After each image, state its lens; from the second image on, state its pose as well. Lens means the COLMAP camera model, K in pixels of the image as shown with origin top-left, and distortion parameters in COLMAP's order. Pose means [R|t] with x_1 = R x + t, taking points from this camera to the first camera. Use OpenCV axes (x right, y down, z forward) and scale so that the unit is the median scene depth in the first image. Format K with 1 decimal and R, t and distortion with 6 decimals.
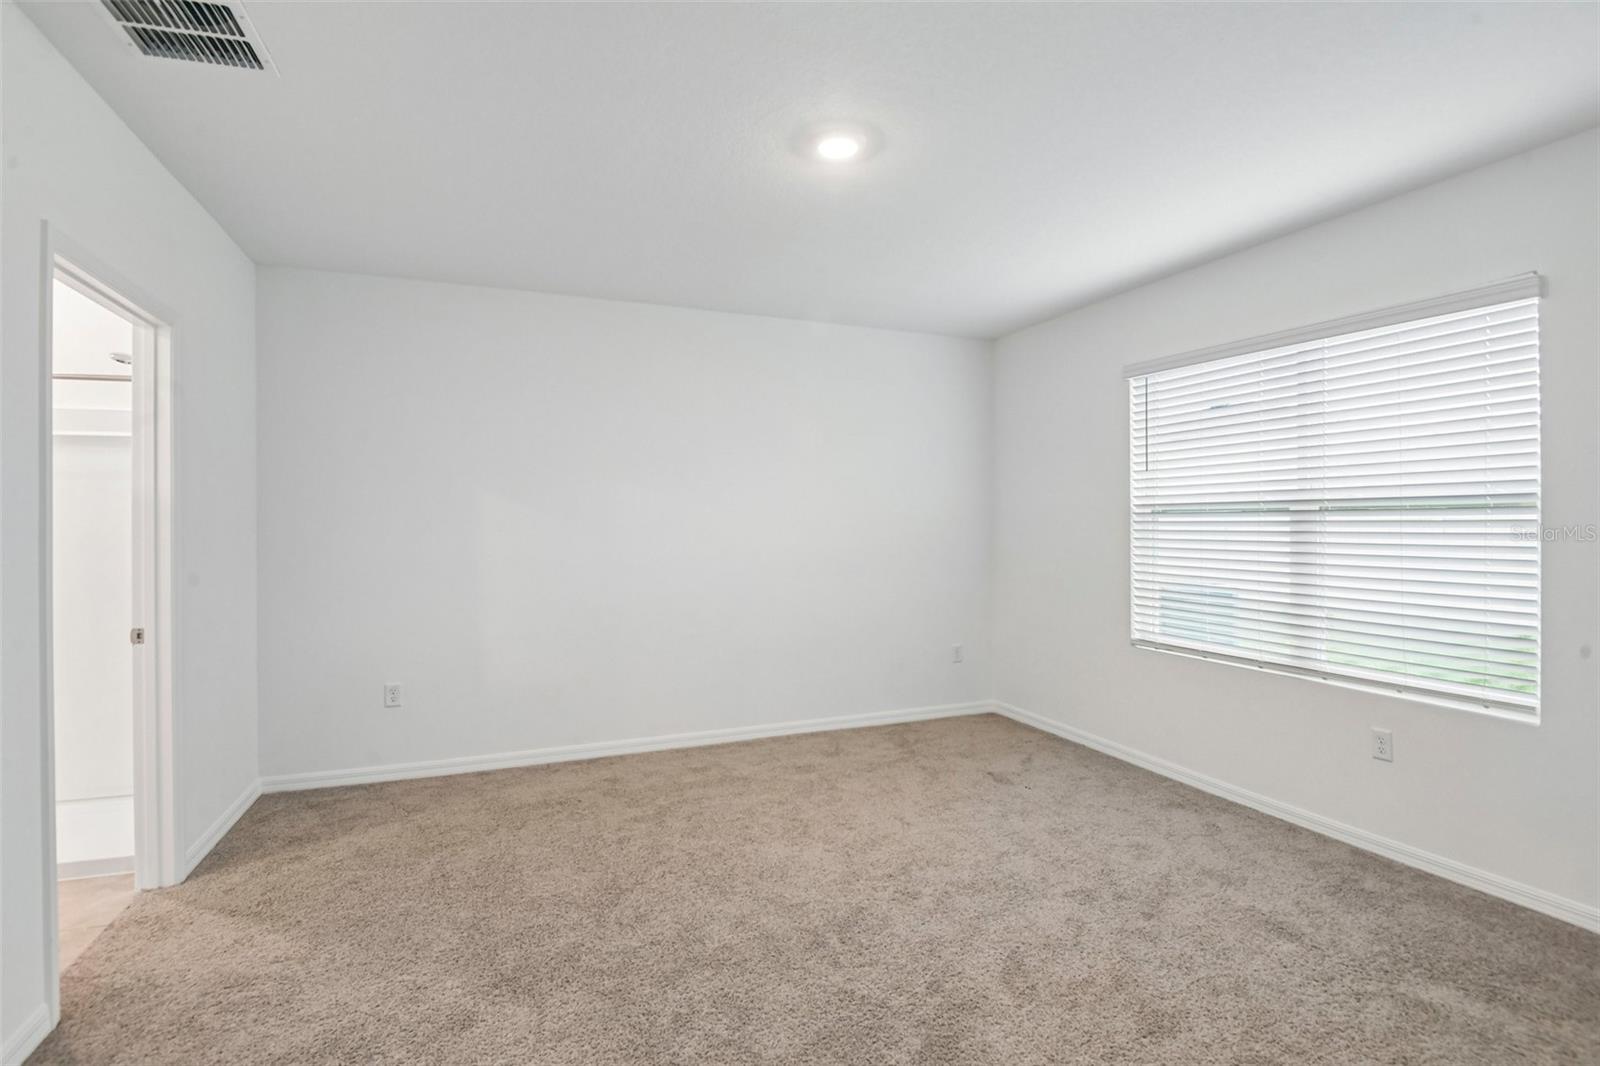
lens RADIAL K [[737.0, 0, 808.1], [0, 737.0, 548.3], [0, 0, 1]] dist [-0.041931, -0.004708]
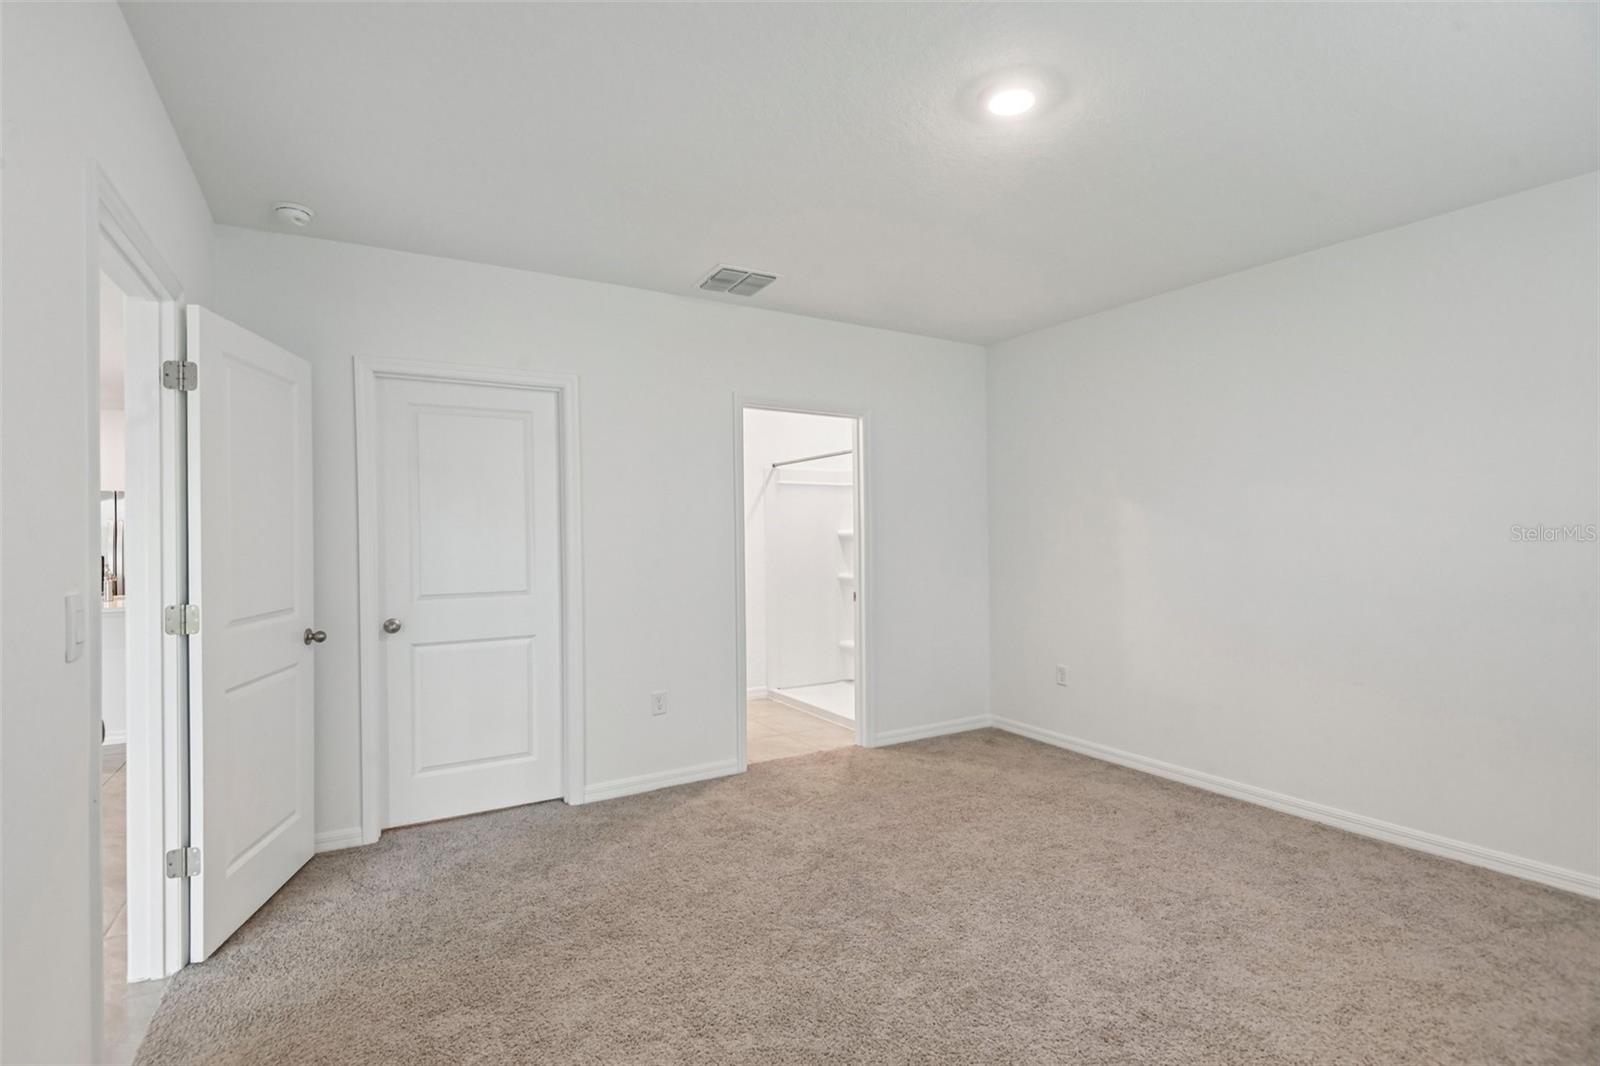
lens RADIAL K [[737.0, 0, 812.9], [0, 737.0, 519.6], [0, 0, 1]] dist [-0.041931, -0.004708]
pose [[0.186761, -0.005212, -0.982392, 0.631890], [-0.036037, 0.999277, -0.012153, -0.030573], [0.981744, 0.037672, 0.186438, 0.418122]]
